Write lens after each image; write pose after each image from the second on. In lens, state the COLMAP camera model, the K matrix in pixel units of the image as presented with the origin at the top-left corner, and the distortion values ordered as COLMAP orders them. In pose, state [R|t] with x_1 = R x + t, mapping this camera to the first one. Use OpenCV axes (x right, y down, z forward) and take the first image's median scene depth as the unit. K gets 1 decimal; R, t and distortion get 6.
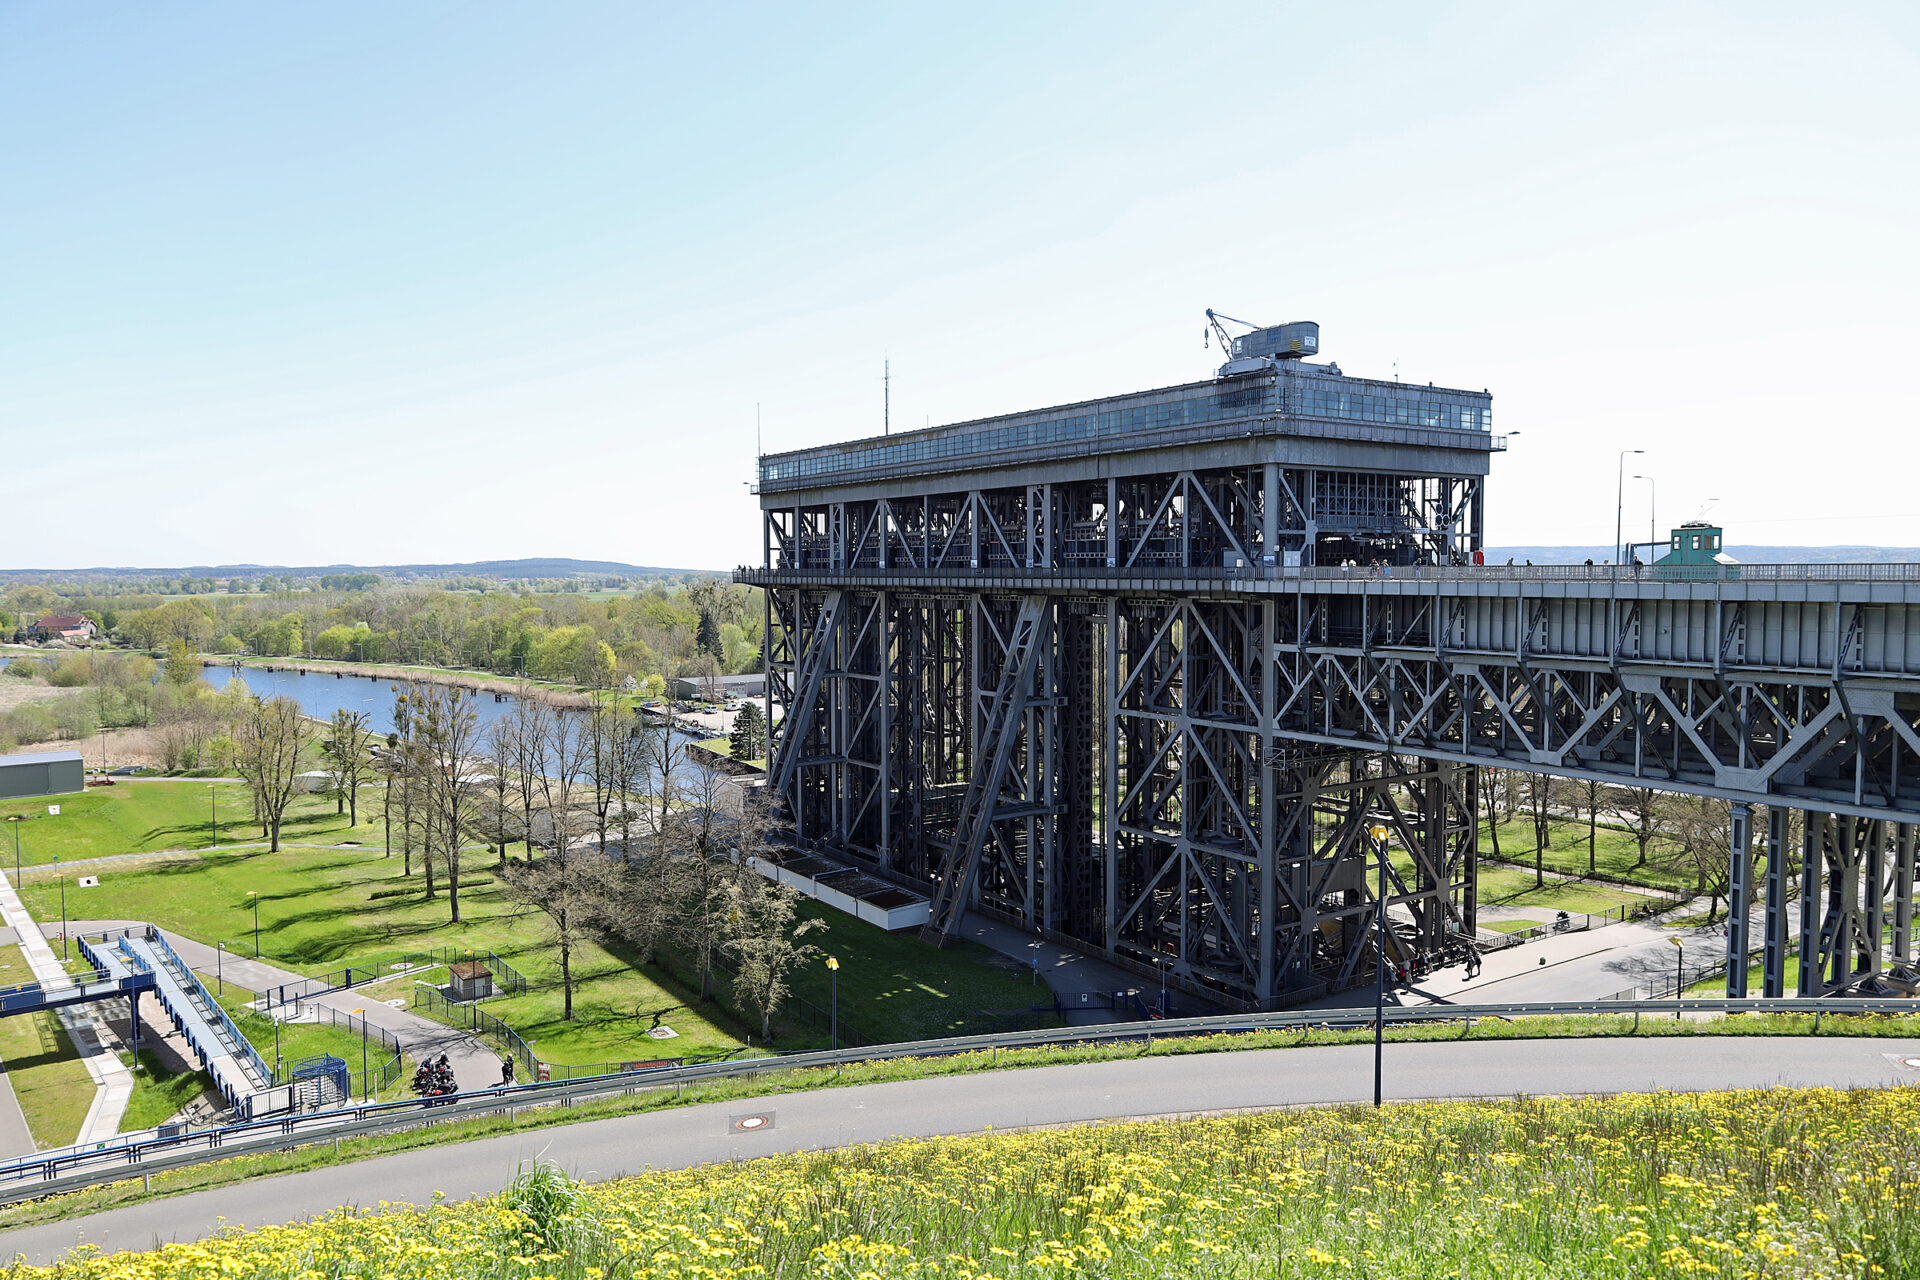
lens RADIAL K [[1303.1, 0, 951.2], [0, 1303.1, 637.3], [0, 0, 1]] dist [0.008860, -0.003577]
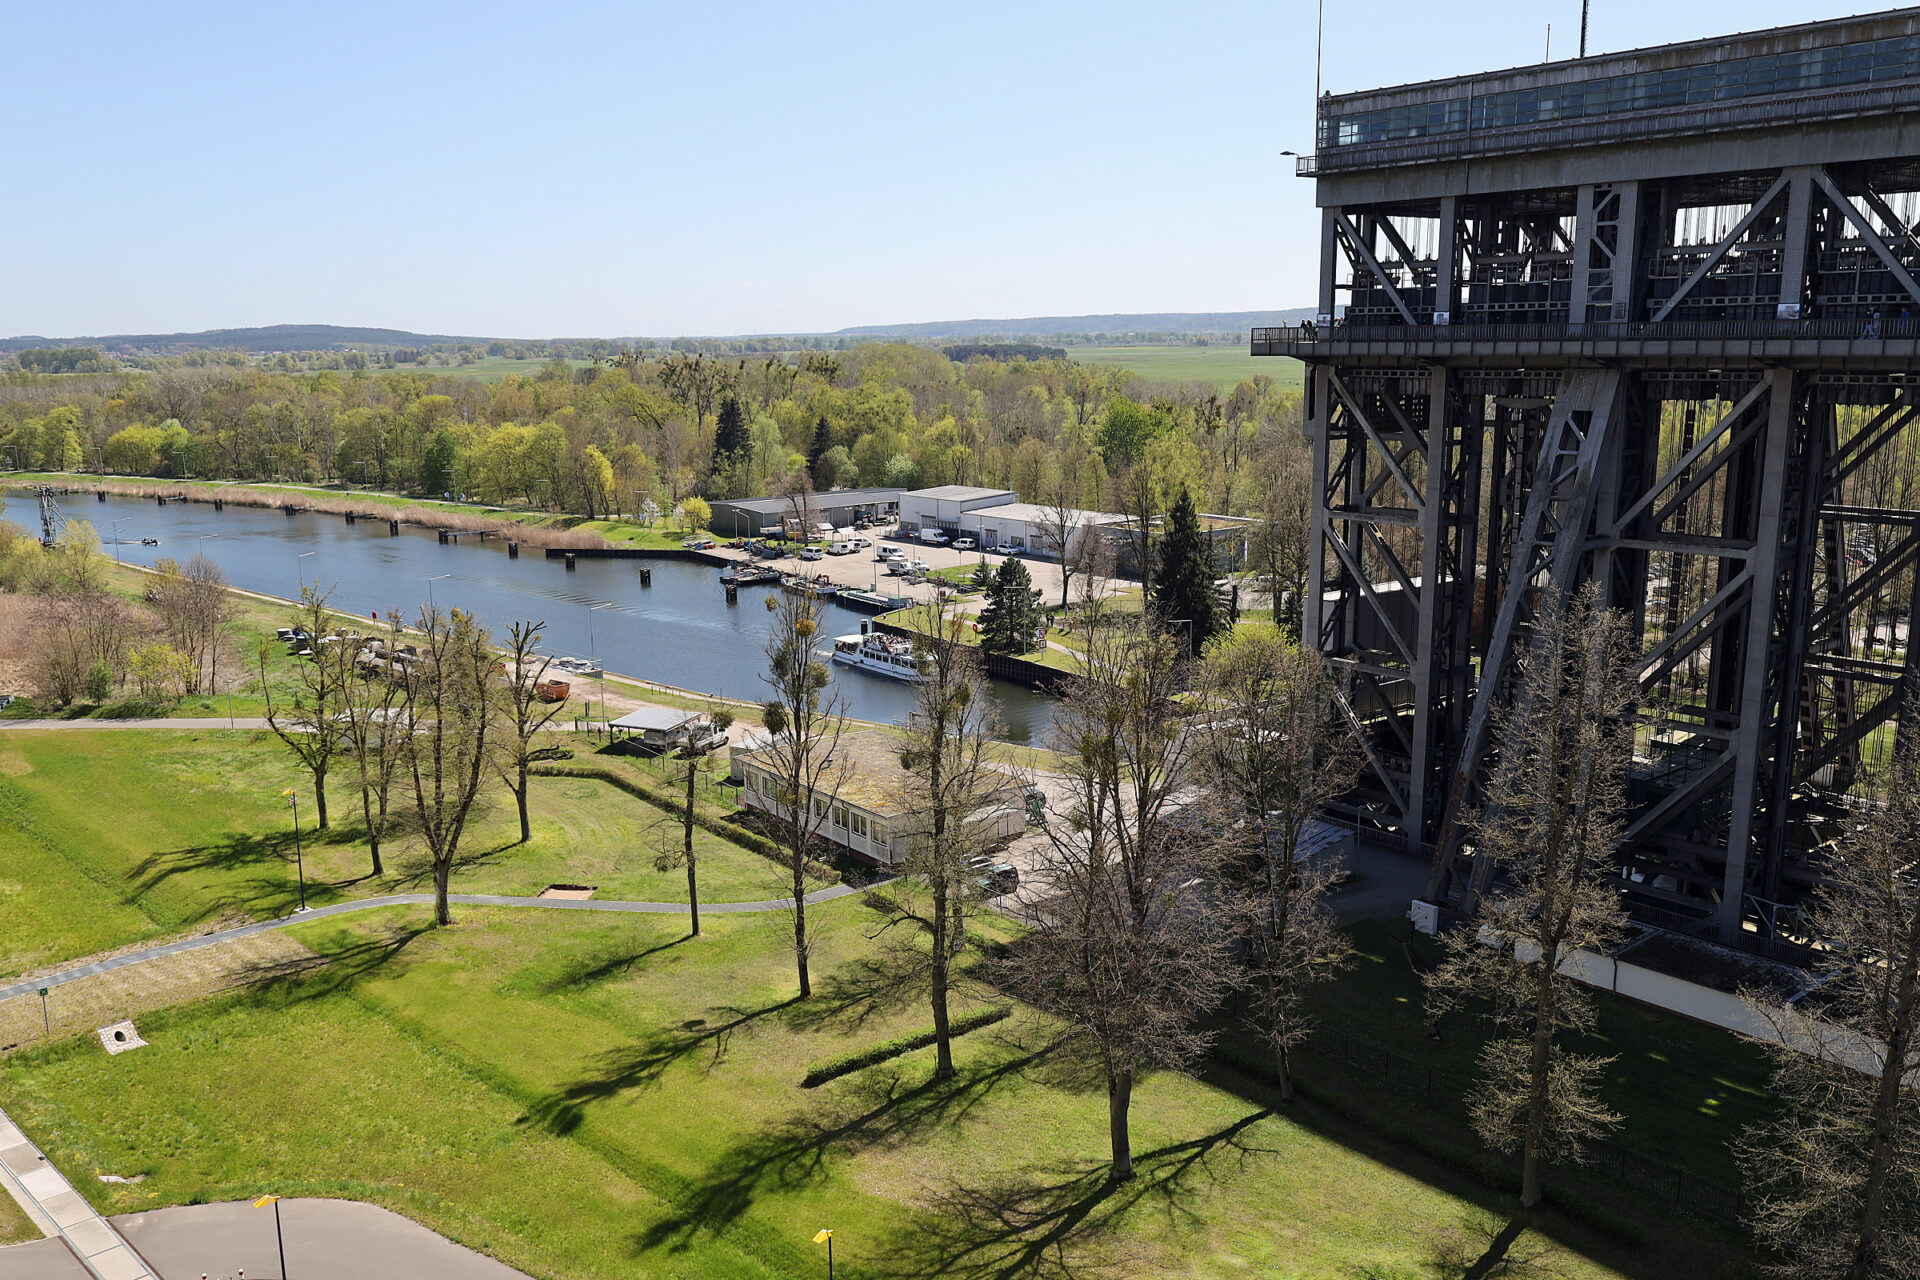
lens RADIAL K [[1661.7, 0, 959.6], [0, 1661.7, 643.7], [0, 0, 1]] dist [-0.006553, 0.014354]
pose [[0.998025, -0.020381, 0.059425, -0.471626], [0.012372, 0.991153, 0.132148, -0.024989], [-0.061593, -0.131152, 0.989447, 0.506735]]
